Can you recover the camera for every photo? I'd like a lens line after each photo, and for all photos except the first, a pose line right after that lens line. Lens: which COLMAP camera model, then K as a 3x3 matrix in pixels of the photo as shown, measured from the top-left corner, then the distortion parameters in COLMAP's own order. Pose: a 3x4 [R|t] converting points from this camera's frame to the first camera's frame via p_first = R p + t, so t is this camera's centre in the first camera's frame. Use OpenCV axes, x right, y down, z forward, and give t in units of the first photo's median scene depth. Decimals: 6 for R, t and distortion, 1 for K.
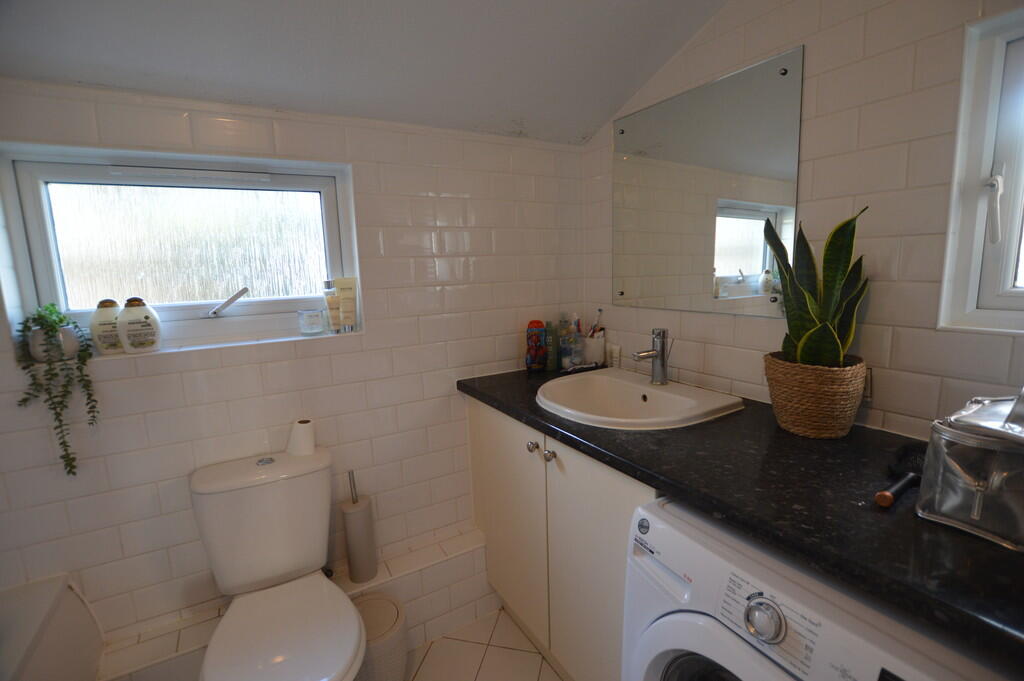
lens RADIAL K [[456.5, 0, 514.0], [0, 456.5, 343.4], [0, 0, 1]] dist [-0.031583, 0.001883]
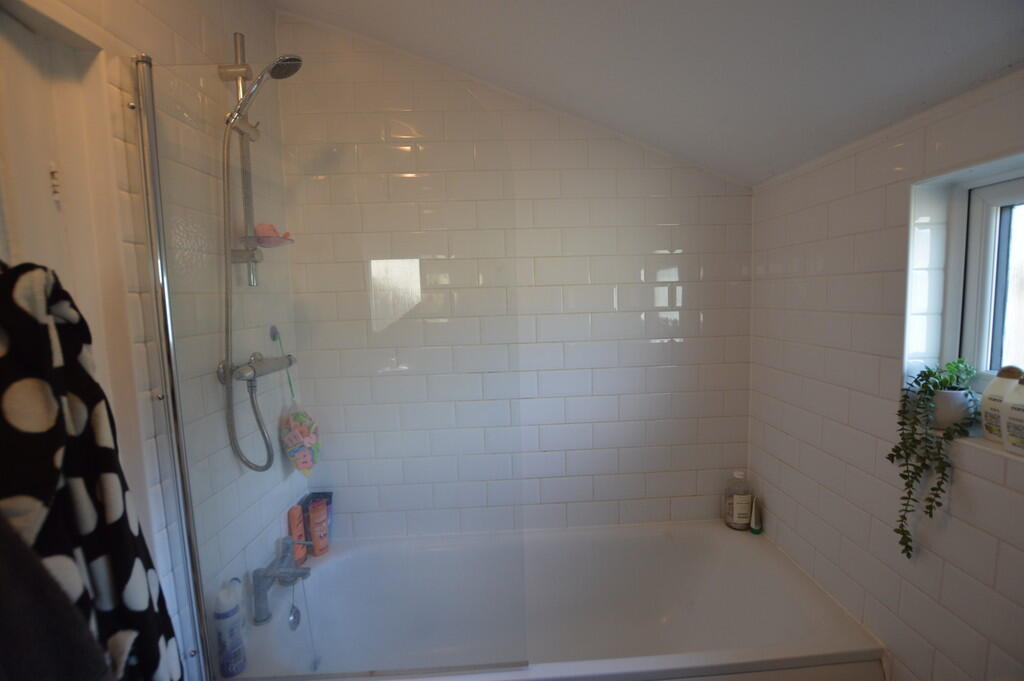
lens RADIAL K [[456.5, 0, 512.7], [0, 456.5, 341.2], [0, 0, 1]] dist [-0.031583, 0.001883]
pose [[-0.451209, 0.131761, -0.882638, 0.056454], [-0.103709, 0.974597, 0.198506, -0.205456], [0.886372, 0.181105, -0.426082, 0.617531]]
